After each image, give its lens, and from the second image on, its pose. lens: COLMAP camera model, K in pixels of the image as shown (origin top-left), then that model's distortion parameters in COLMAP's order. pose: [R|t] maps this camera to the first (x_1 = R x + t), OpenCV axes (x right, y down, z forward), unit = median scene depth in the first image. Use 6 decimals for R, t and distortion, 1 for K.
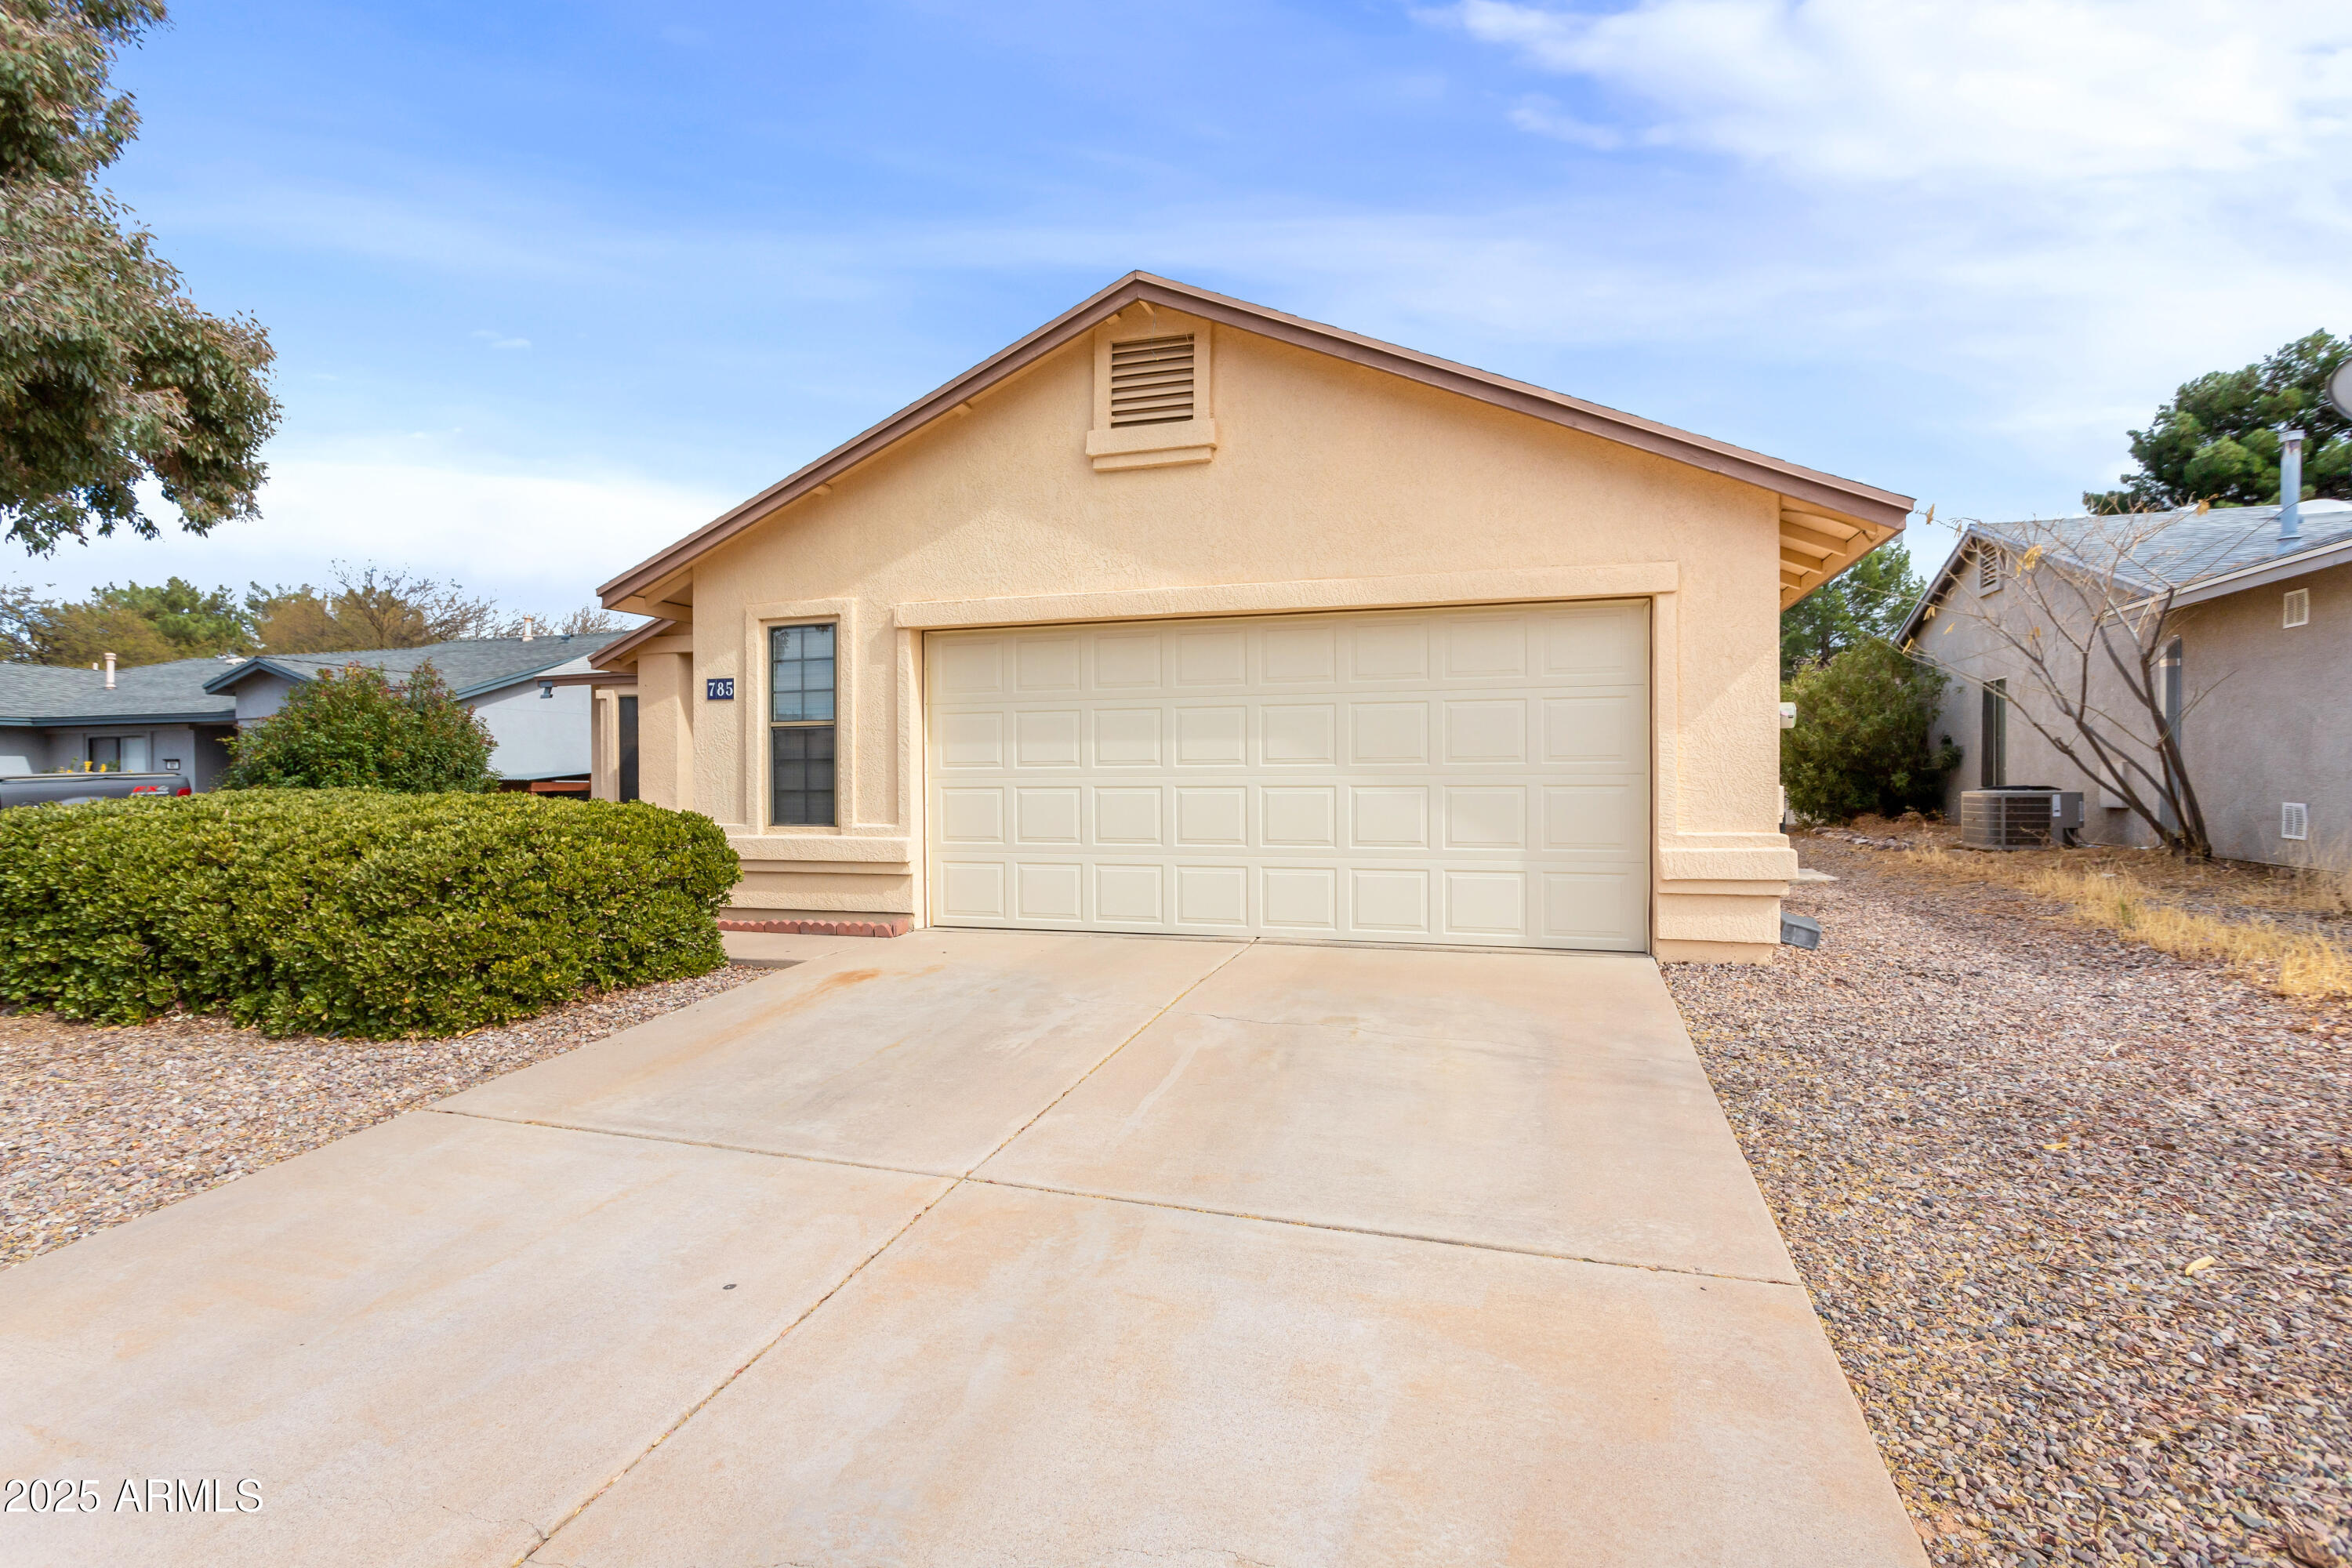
lens RADIAL K [[1170.9, 0, 1172.5], [0, 1170.9, 784.6], [0, 0, 1]] dist [0.004918, 0.001167]
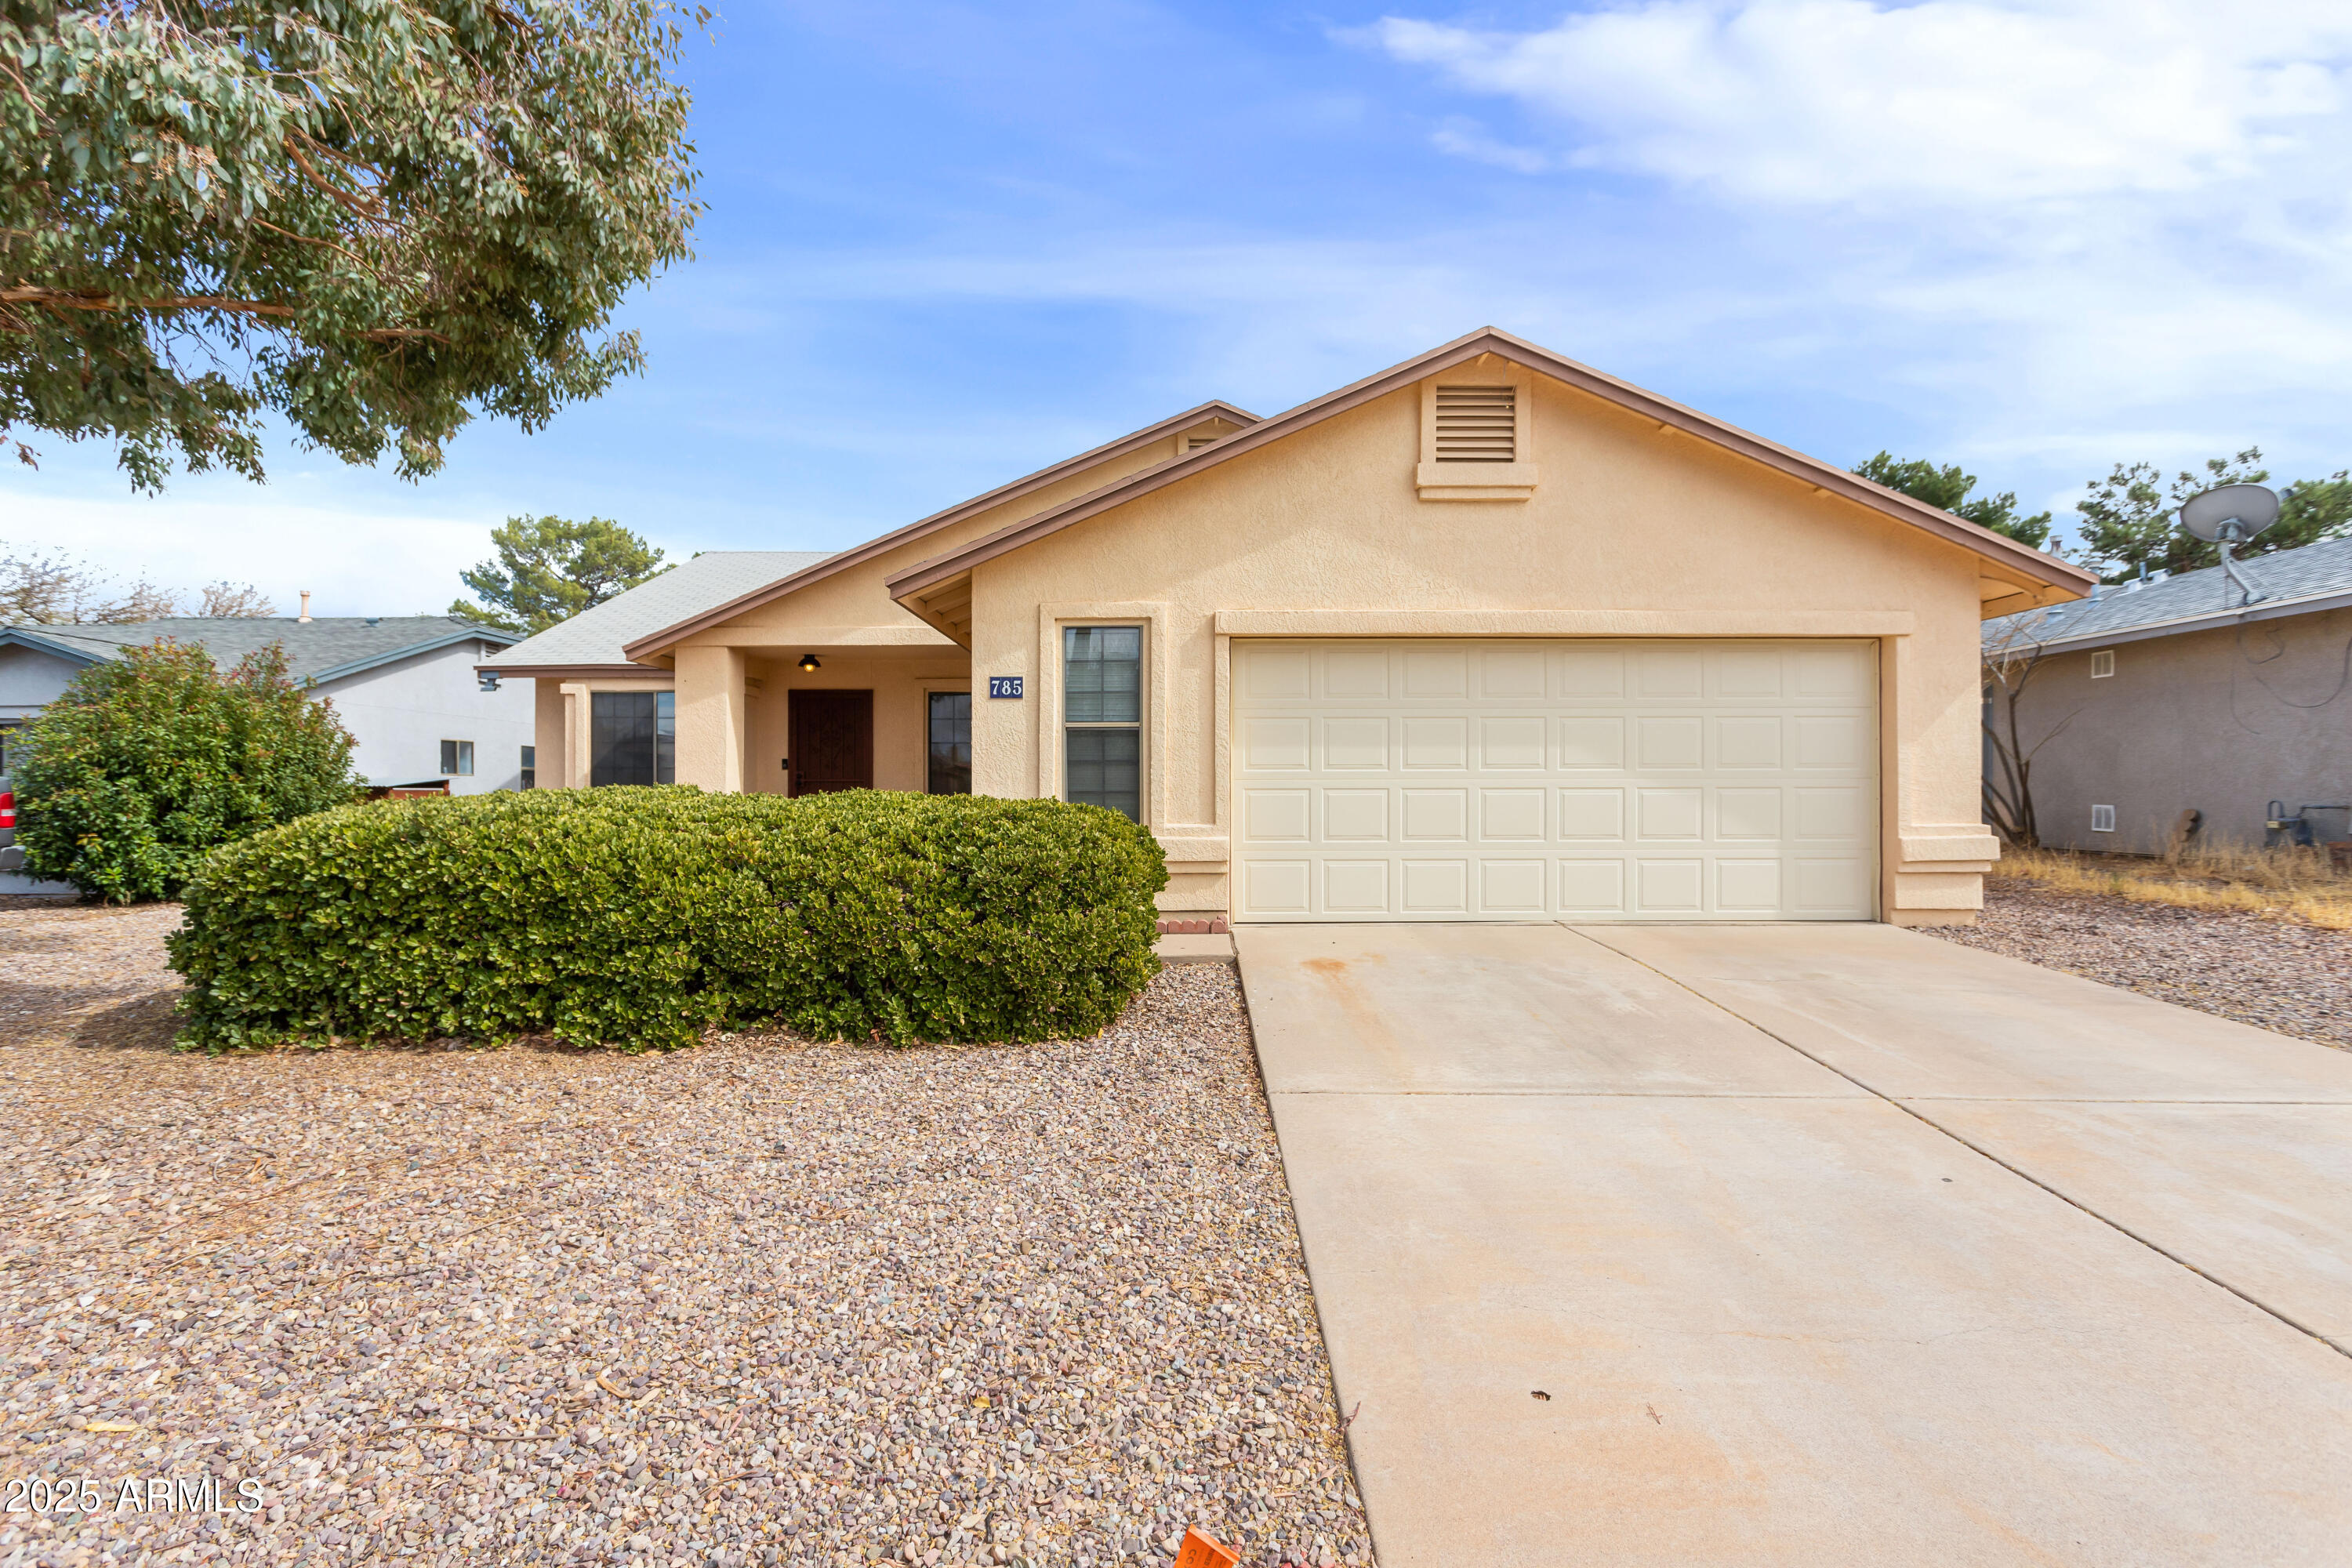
lens RADIAL K [[1170.9, 0, 1159.2], [0, 1170.9, 784.6], [0, 0, 1]] dist [0.004918, 0.001167]
pose [[0.950948, 0.005529, 0.309300, -0.640746], [-0.001331, 0.999904, -0.013783, 0.014387], [-0.309347, 0.012695, 0.950865, 0.036725]]
